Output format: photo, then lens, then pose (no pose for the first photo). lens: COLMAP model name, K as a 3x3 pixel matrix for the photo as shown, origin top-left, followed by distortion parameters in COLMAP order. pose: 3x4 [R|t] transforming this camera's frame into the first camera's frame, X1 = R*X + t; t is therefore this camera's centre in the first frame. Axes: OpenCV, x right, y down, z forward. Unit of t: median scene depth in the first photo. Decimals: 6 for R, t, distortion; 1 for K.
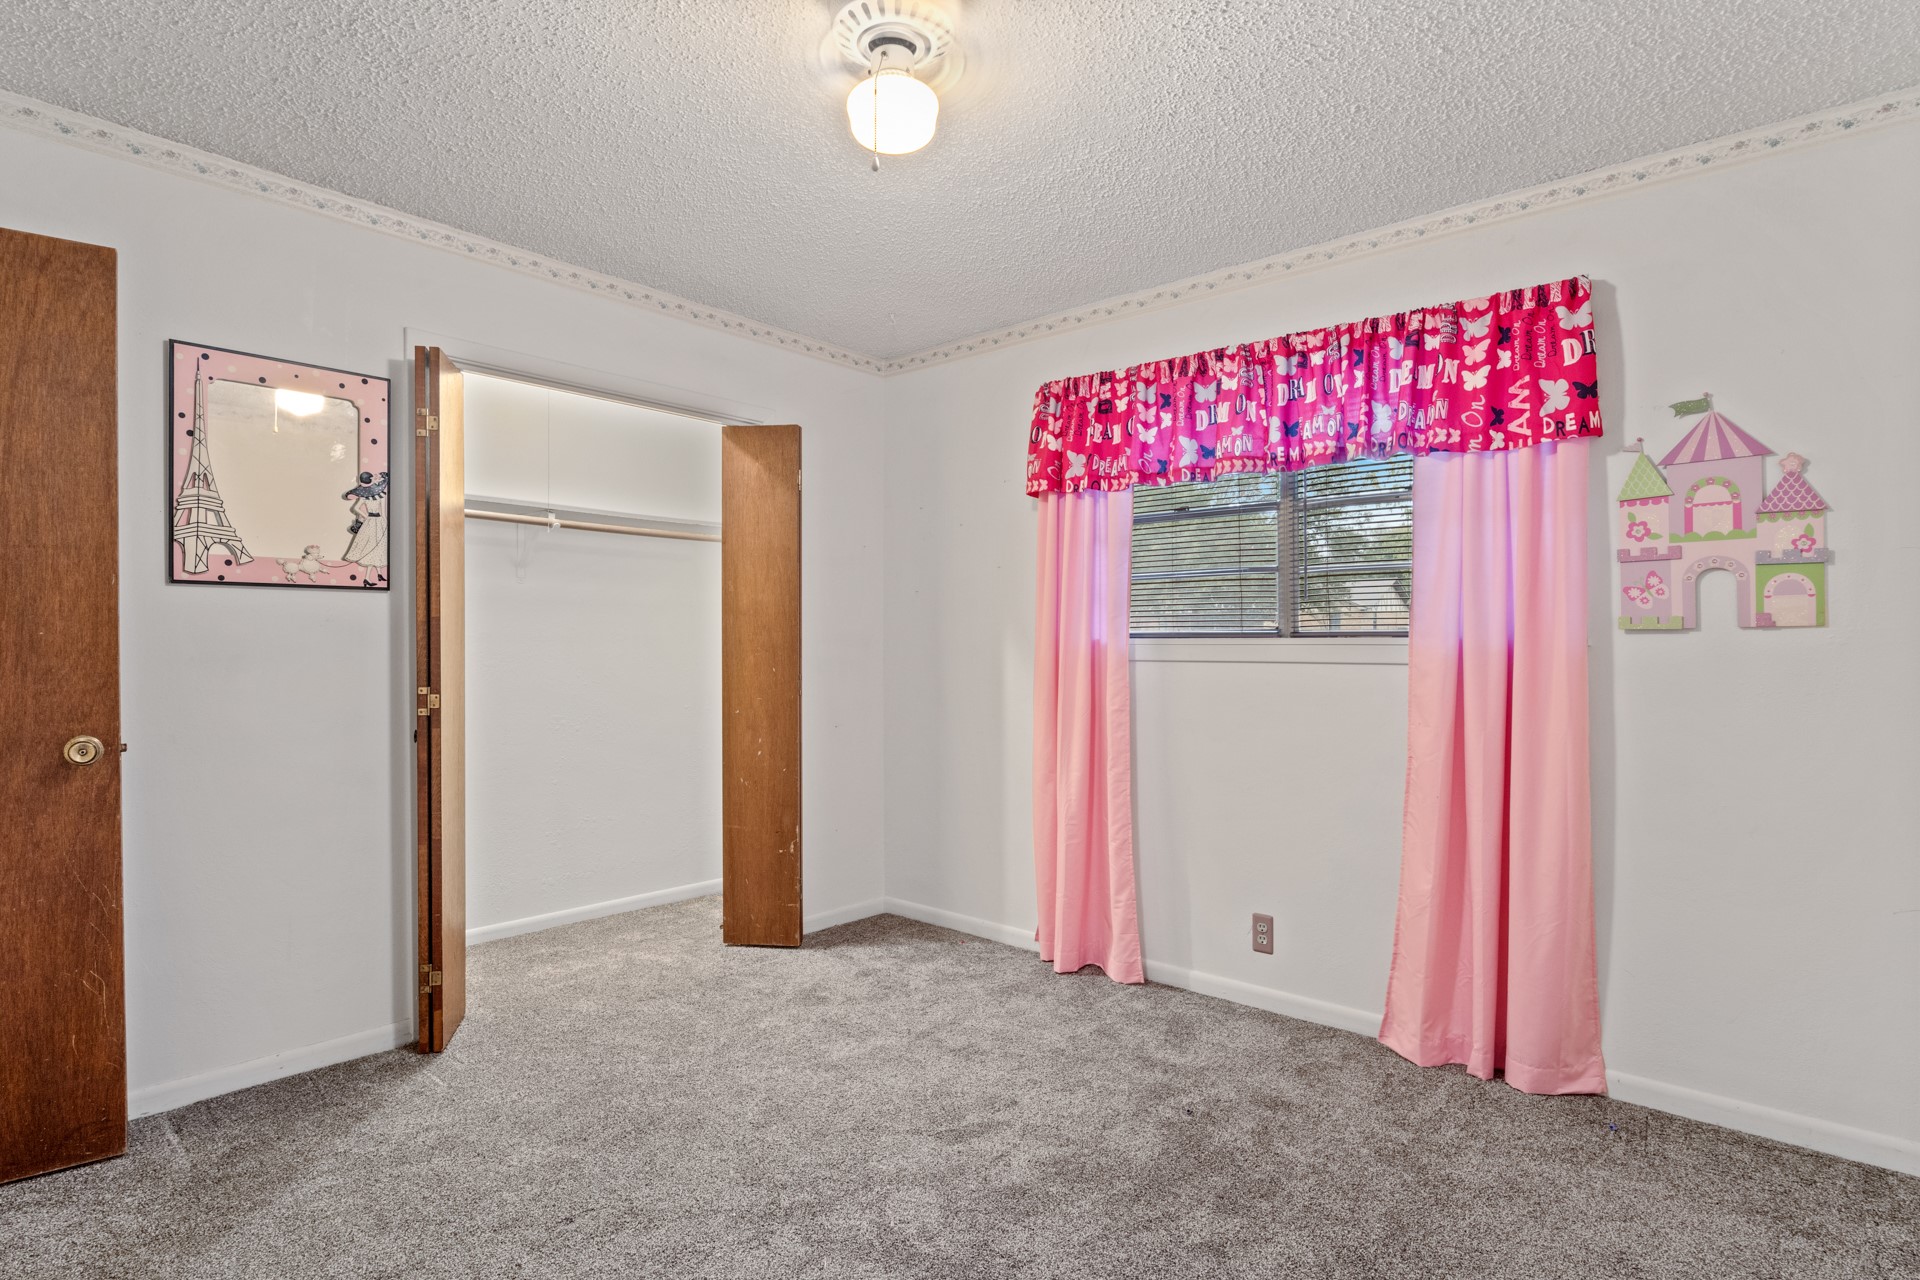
lens RADIAL K [[995.9, 0, 959.4], [0, 995.9, 648.2], [0, 0, 1]] dist [0.000139, -0.000150]
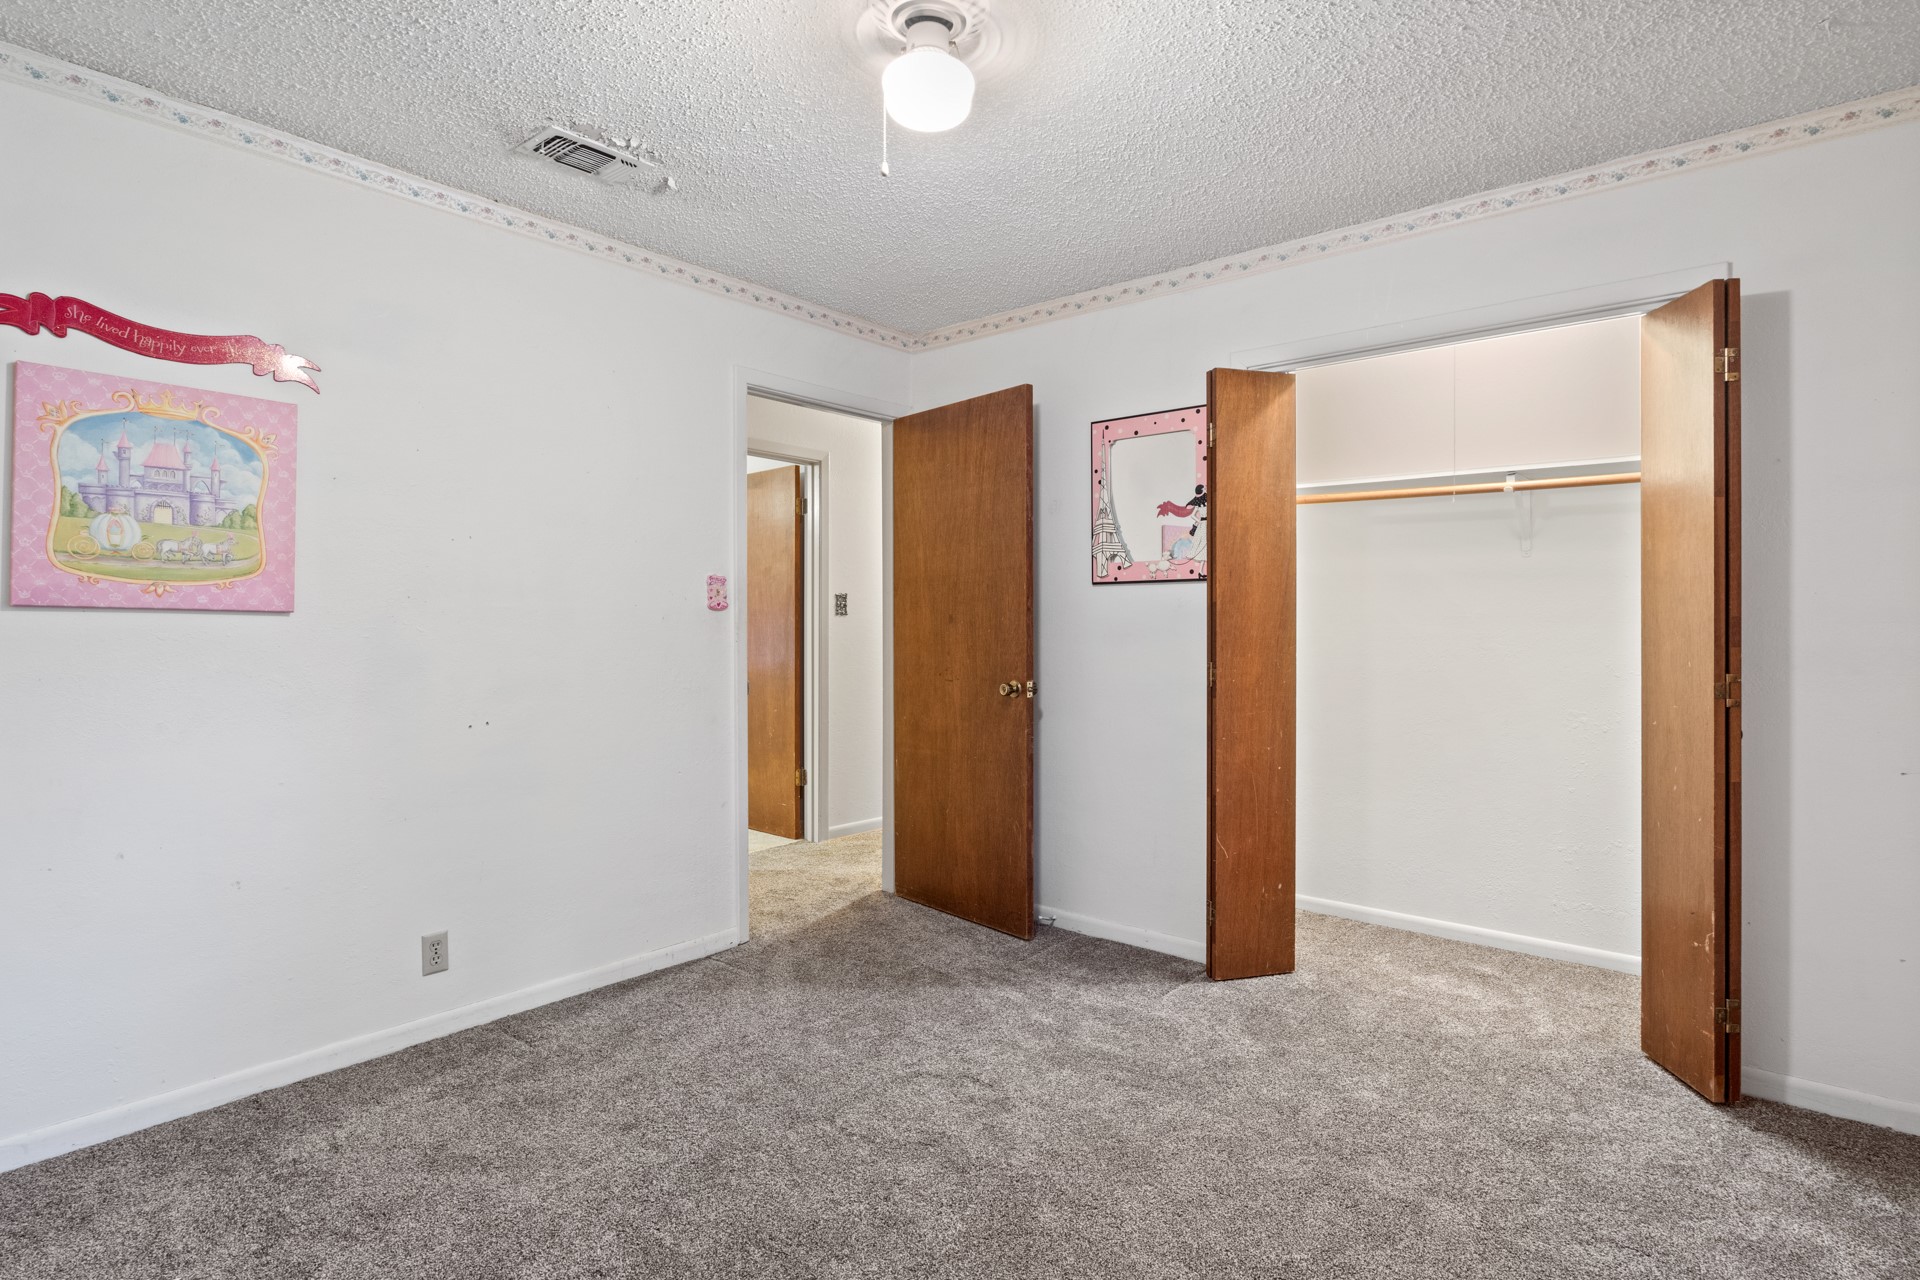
lens RADIAL K [[995.9, 0, 959.2], [0, 995.9, 627.5], [0, 0, 1]] dist [0.000139, -0.000150]
pose [[0.018730, 0.000656, -0.999824, 0.625751], [-0.005203, 0.999986, 0.000558, -0.000611], [0.999811, 0.005191, 0.018733, 0.687160]]
